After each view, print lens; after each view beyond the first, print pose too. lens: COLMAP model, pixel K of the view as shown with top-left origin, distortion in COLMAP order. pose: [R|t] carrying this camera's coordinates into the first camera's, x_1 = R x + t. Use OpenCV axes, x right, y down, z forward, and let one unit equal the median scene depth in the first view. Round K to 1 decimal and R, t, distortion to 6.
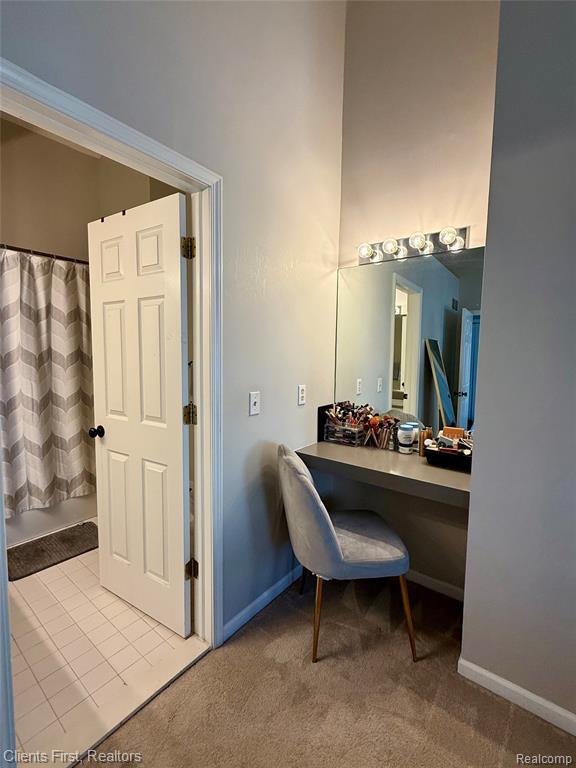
lens RADIAL K [[341.2, 0, 288.0], [0, 341.2, 384.0], [0, 0, 1]] dist [0.001631, 0.000154]
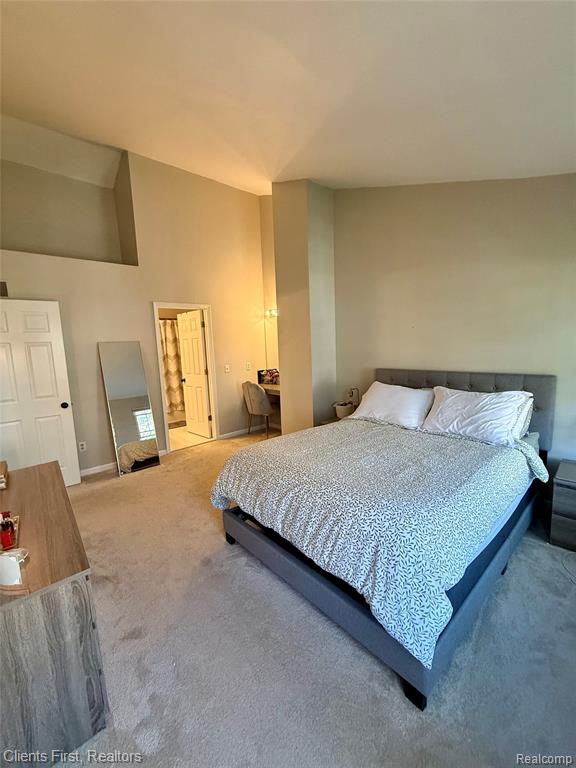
lens RADIAL K [[302.3, 0, 288.0], [0, 302.3, 384.0], [0, 0, 1]] dist [-0.000328, -0.000066]
pose [[0.978469, -0.027370, -0.204571, 0.829646], [0.036830, 0.998414, 0.042577, 0.079836], [0.203081, -0.049195, 0.977925, -1.327741]]
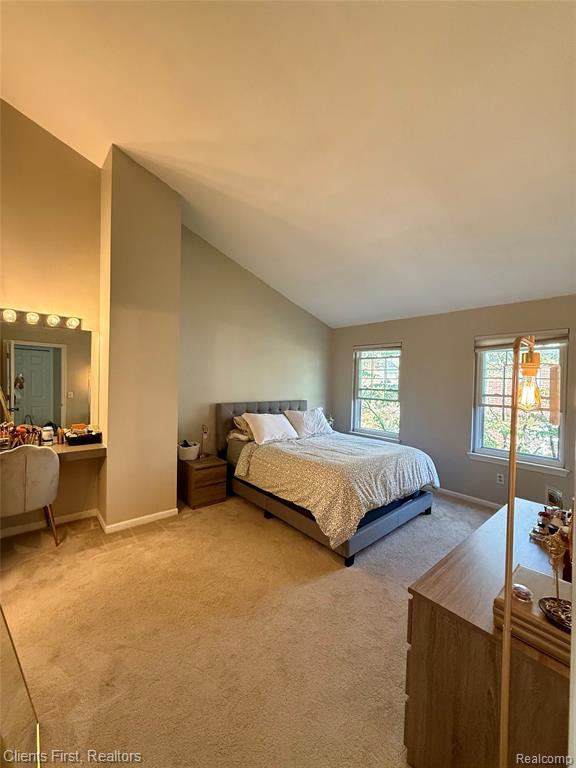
lens RADIAL K [[302.3, 0, 288.0], [0, 302.3, 384.0], [0, 0, 1]] dist [-0.000328, -0.000066]
pose [[0.178900, -0.024982, 0.983550, -0.768628], [0.061190, 0.998025, 0.014220, -0.035906], [-0.981963, 0.057640, 0.180075, -0.354683]]
